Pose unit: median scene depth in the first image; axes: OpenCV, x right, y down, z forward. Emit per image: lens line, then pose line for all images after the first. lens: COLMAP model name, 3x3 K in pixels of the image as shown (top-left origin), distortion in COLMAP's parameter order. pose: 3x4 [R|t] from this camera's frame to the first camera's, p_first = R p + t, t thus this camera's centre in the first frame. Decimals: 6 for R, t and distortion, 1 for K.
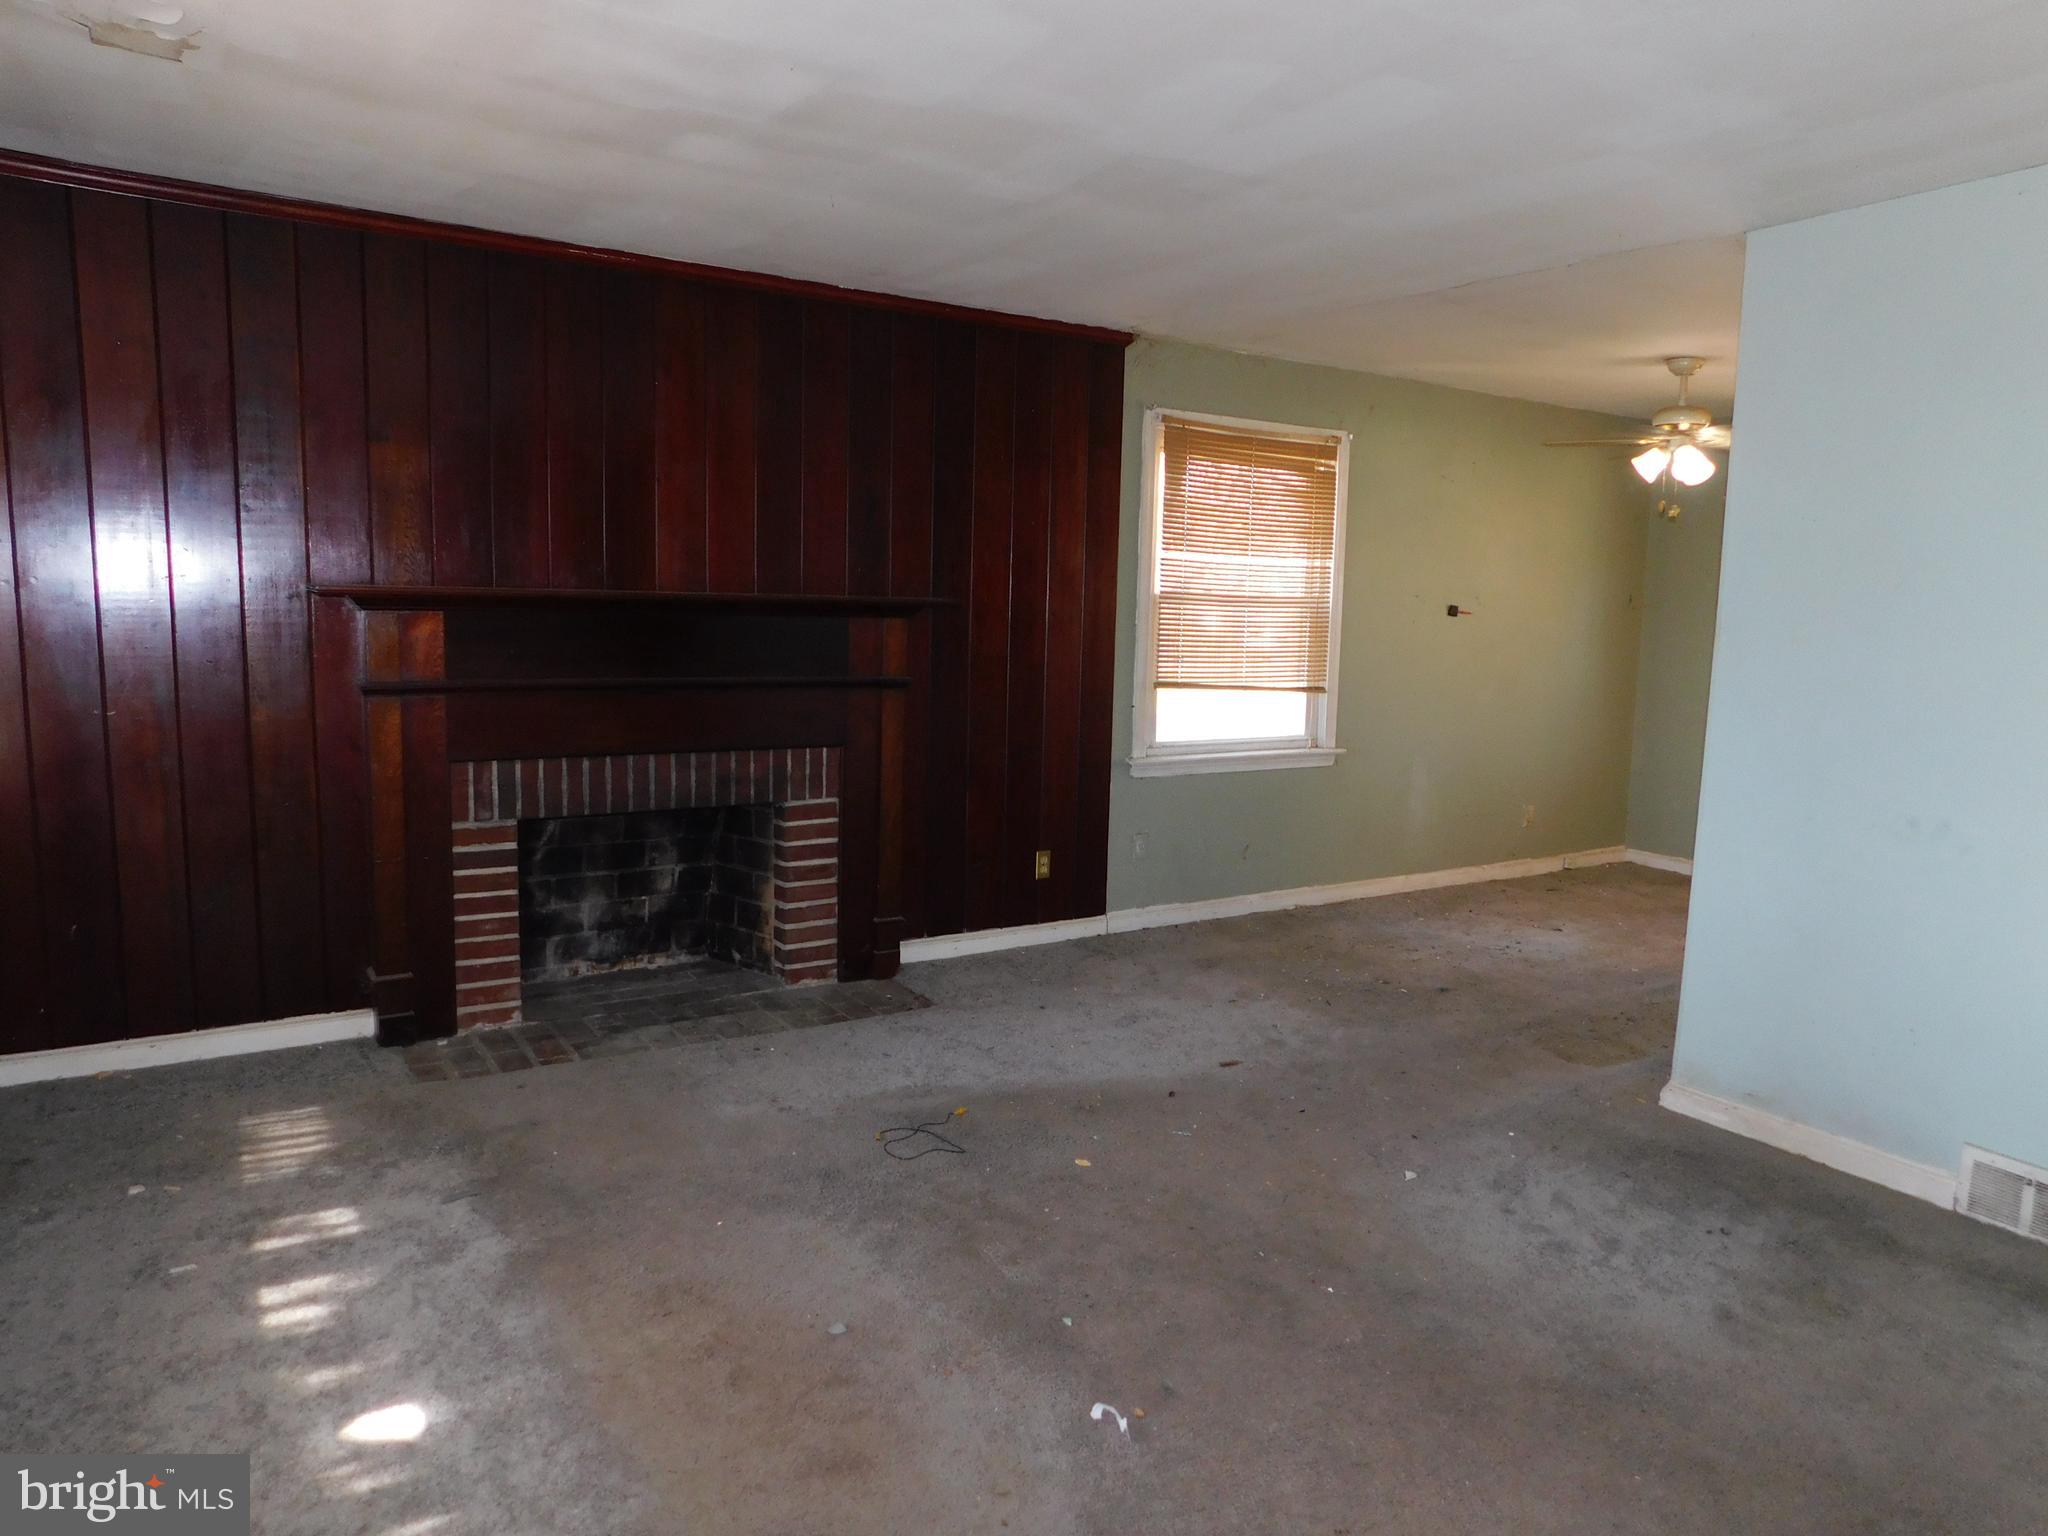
lens RADIAL K [[1360.7, 0, 1025.4], [0, 1360.7, 763.6], [0, 0, 1]] dist [-0.068248, 0.057114]
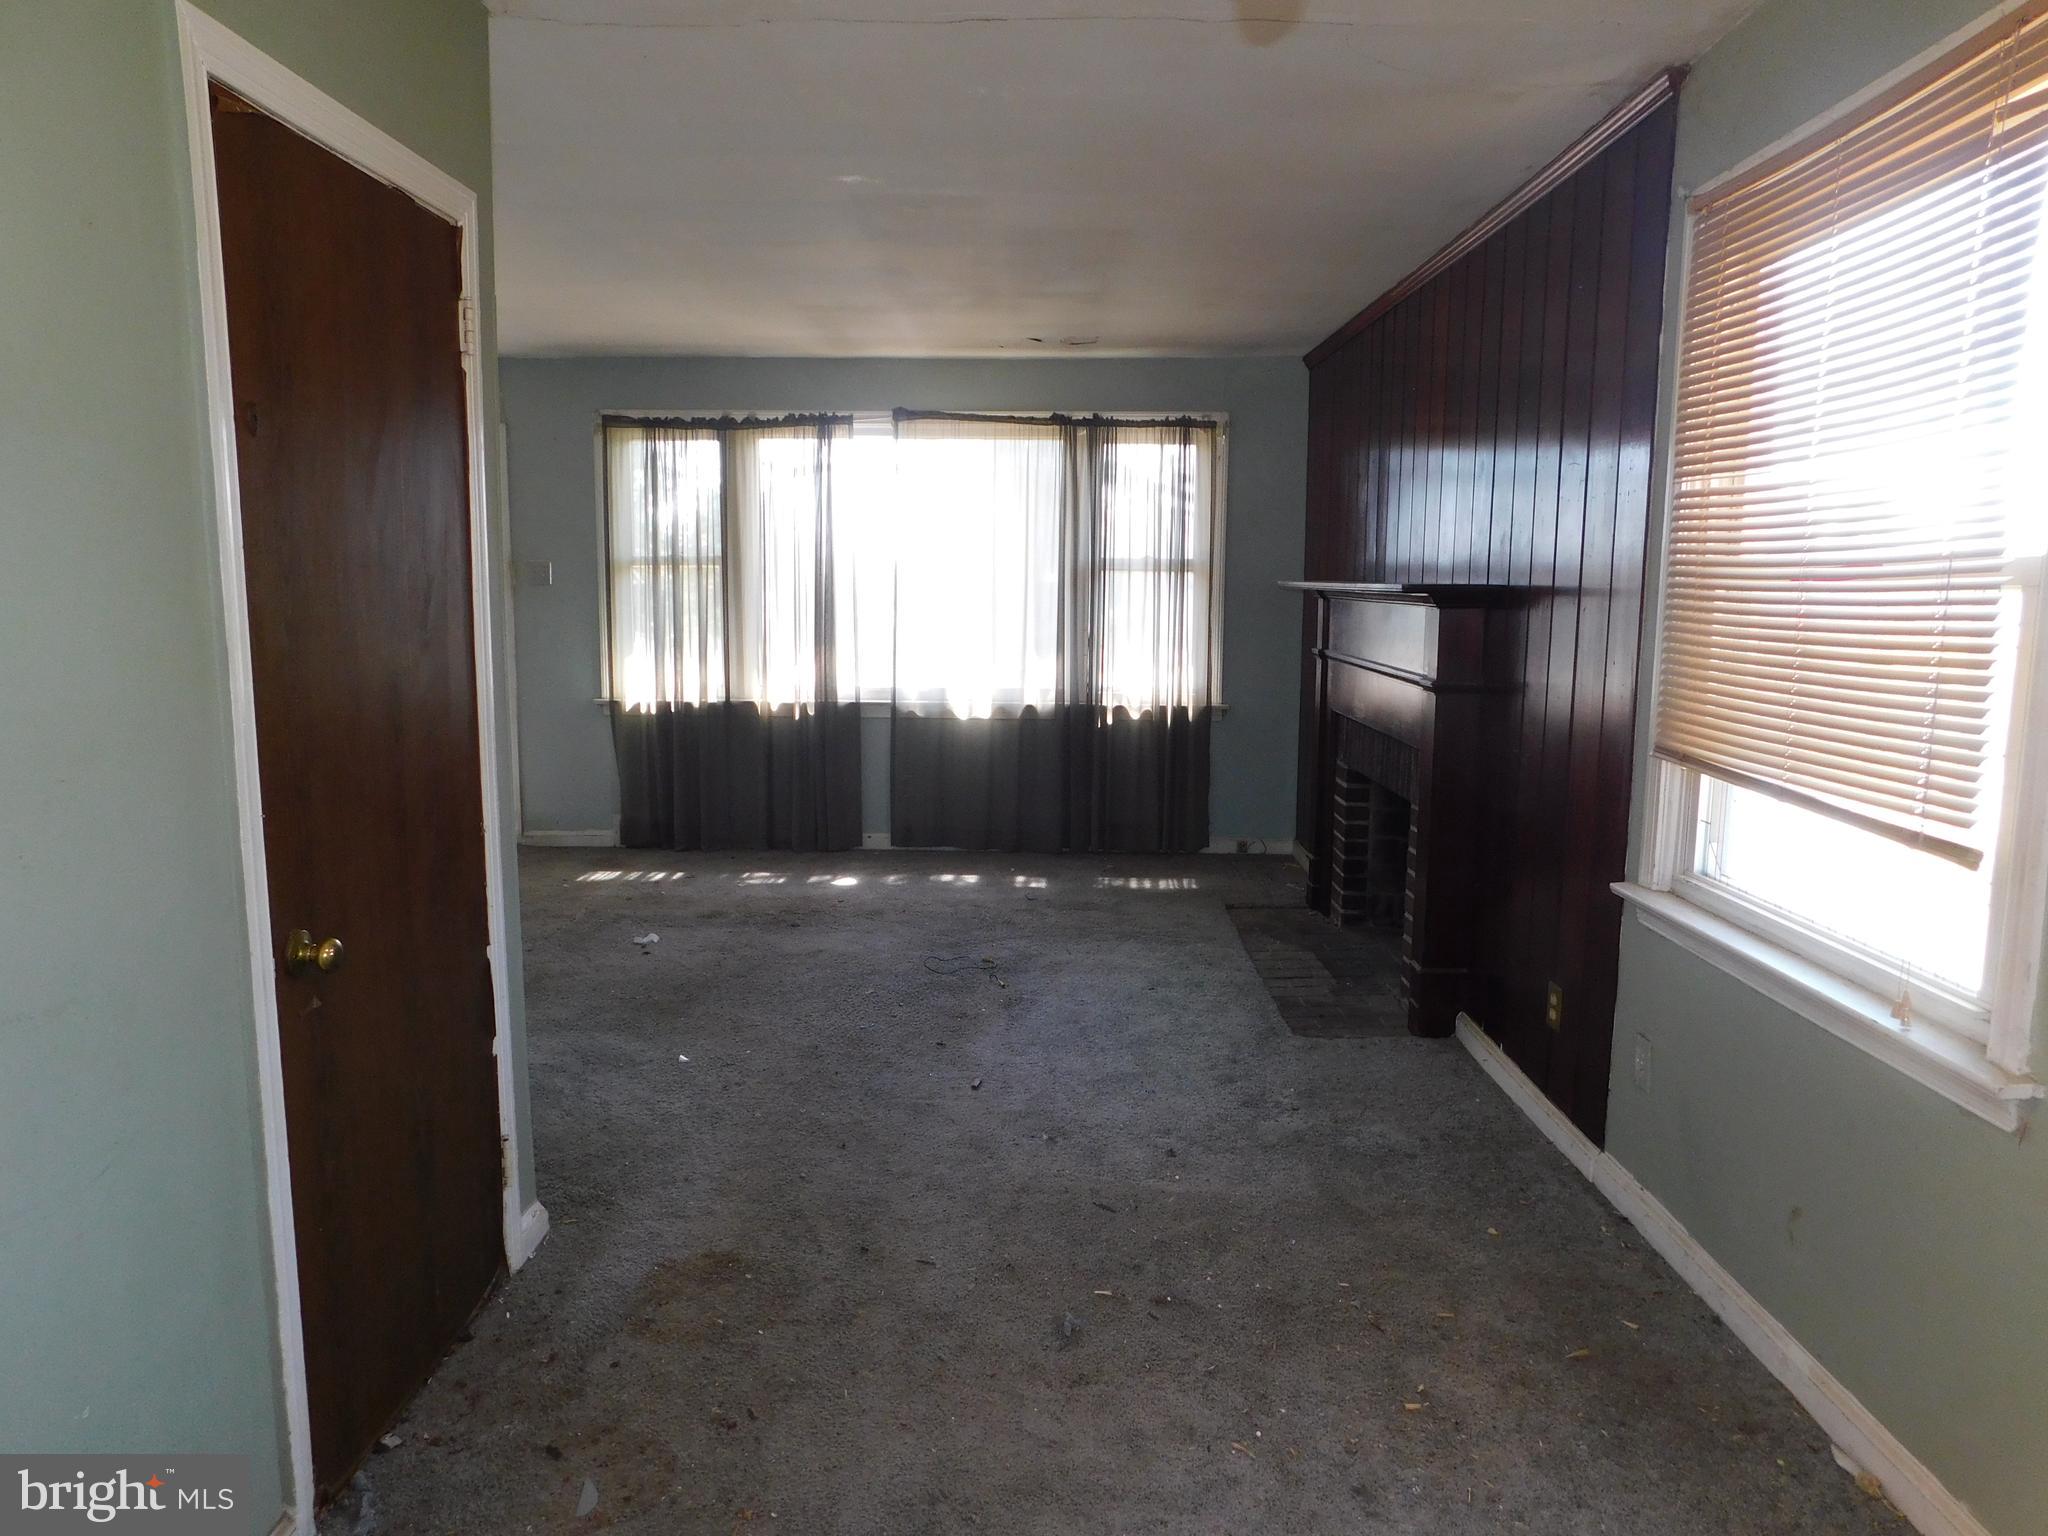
lens RADIAL K [[1360.7, 0, 1025.4], [0, 1360.7, 763.6], [0, 0, 1]] dist [-0.068248, 0.057114]
pose [[-0.552537, 0.092238, -0.828369, 0.786320], [-0.120361, 0.974611, 0.188805, -0.153479], [0.824752, 0.204024, -0.527407, 1.312155]]
